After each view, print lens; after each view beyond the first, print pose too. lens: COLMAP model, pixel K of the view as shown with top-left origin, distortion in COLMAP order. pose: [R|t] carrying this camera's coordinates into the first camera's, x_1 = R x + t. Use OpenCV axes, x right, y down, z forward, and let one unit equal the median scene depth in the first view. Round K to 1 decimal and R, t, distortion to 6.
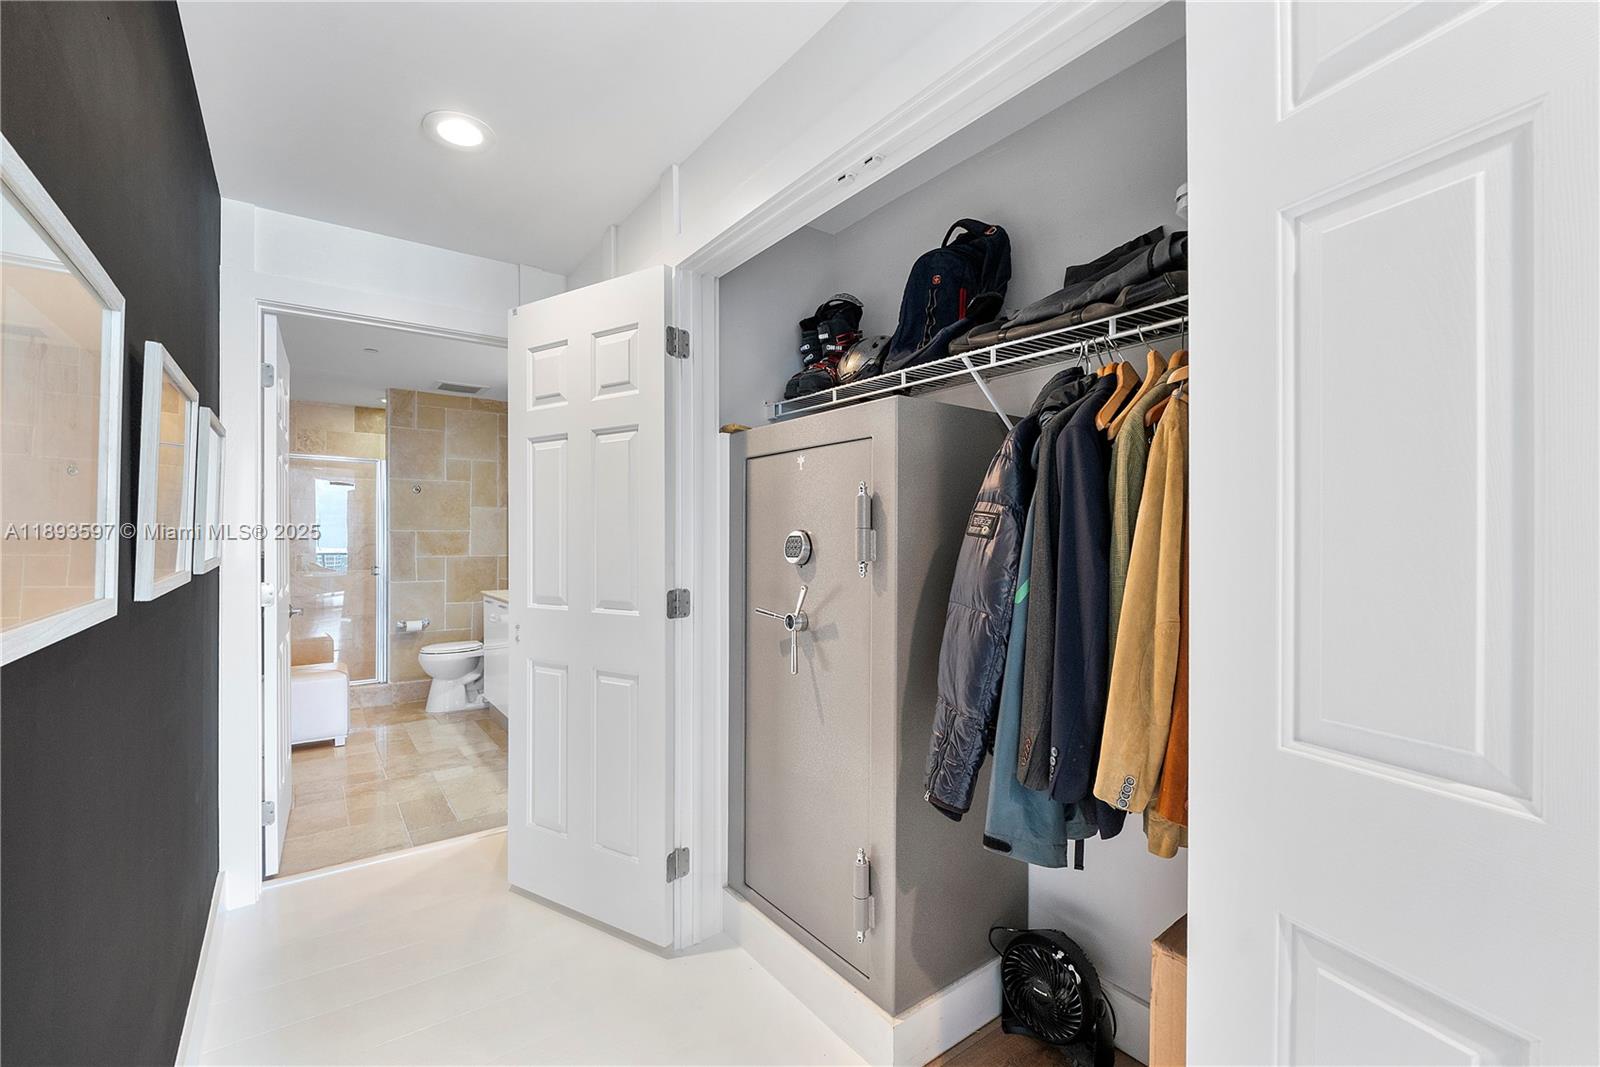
lens RADIAL K [[681.6, 0, 801.4], [0, 681.6, 534.0], [0, 0, 1]] dist [-0.008193, 0.001223]
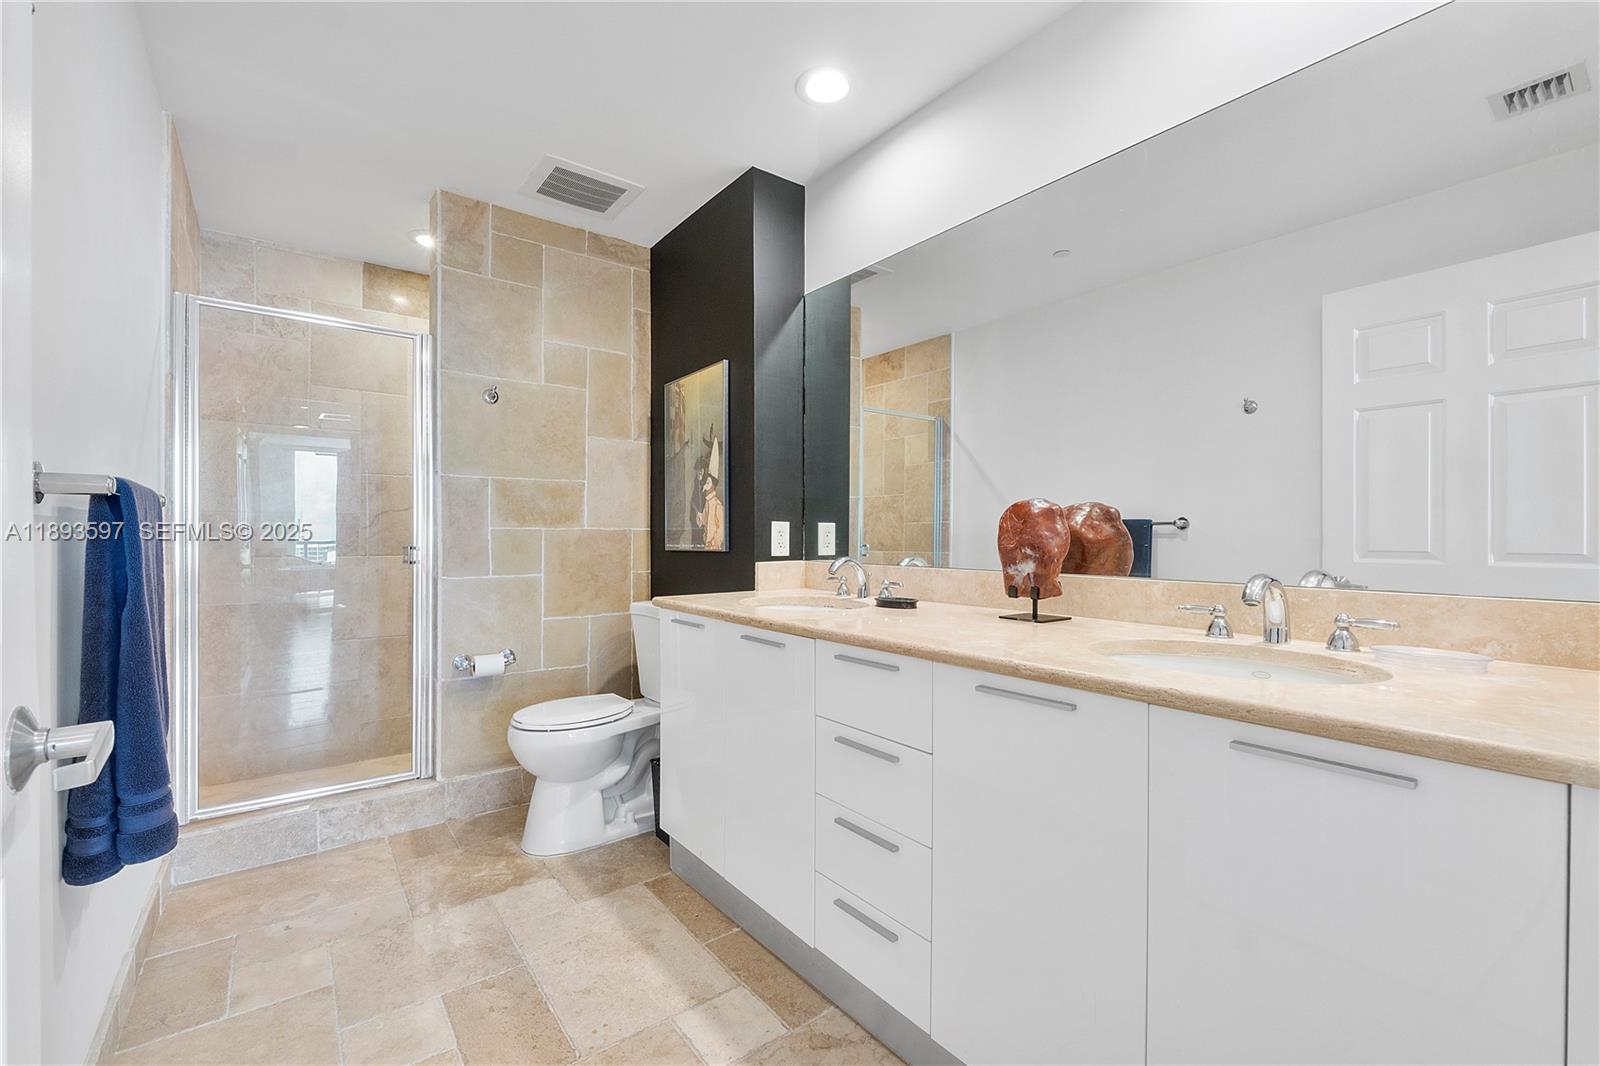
lens RADIAL K [[681.6, 0, 799.3], [0, 681.6, 535.4], [0, 0, 1]] dist [-0.008193, 0.001223]
pose [[0.999917, 0.002147, 0.012707, -0.338464], [-0.002222, 0.999980, 0.005921, 0.034883], [-0.012694, -0.005949, 0.999902, 0.483260]]
